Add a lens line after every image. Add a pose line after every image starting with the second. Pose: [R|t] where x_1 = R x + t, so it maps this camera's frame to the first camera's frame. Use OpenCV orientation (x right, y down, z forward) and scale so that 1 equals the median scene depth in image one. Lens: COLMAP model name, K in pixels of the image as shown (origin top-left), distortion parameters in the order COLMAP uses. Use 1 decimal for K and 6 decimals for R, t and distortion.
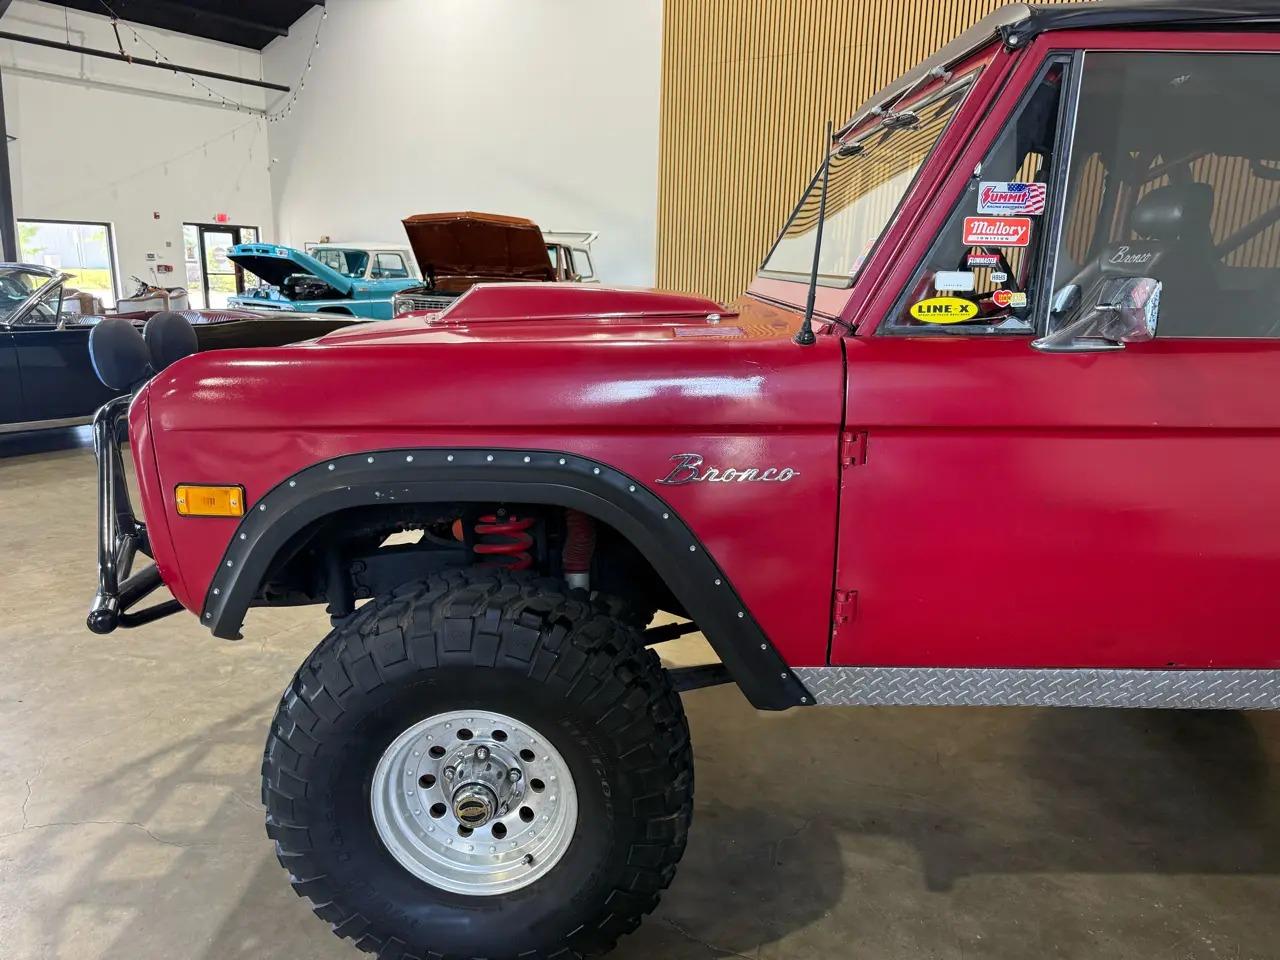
lens RADIAL K [[914.7, 0, 636.4], [0, 914.7, 482.5], [0, 0, 1]] dist [0.036698, -0.043153]
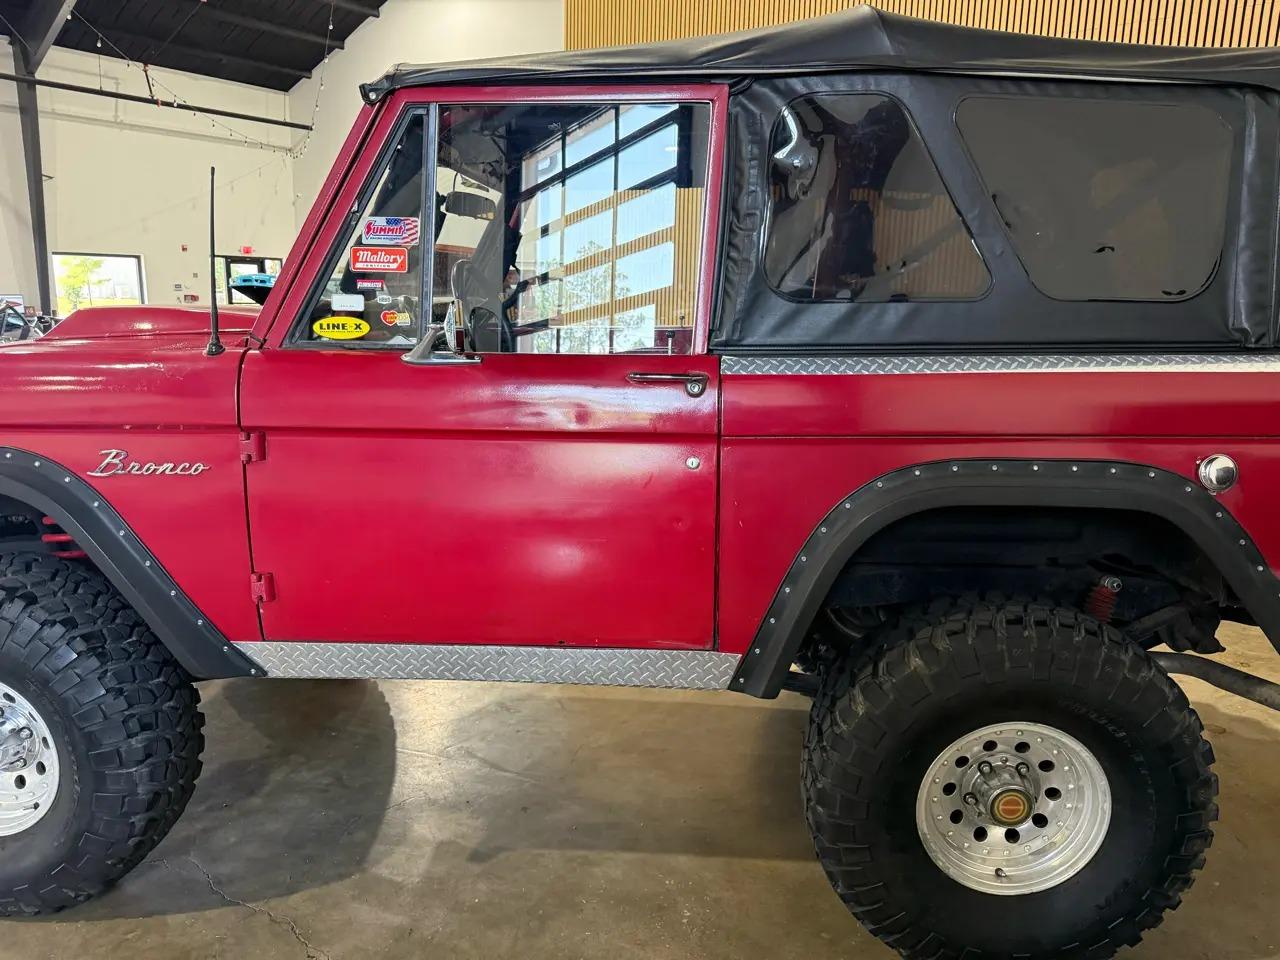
lens RADIAL K [[914.7, 0, 632.0], [0, 914.7, 484.3], [0, 0, 1]] dist [0.036698, -0.043153]
pose [[0.997410, 0.011946, -0.070931, 0.696625], [-0.013941, 0.999519, -0.027701, 0.030660], [0.070566, 0.028618, 0.997096, -0.099272]]
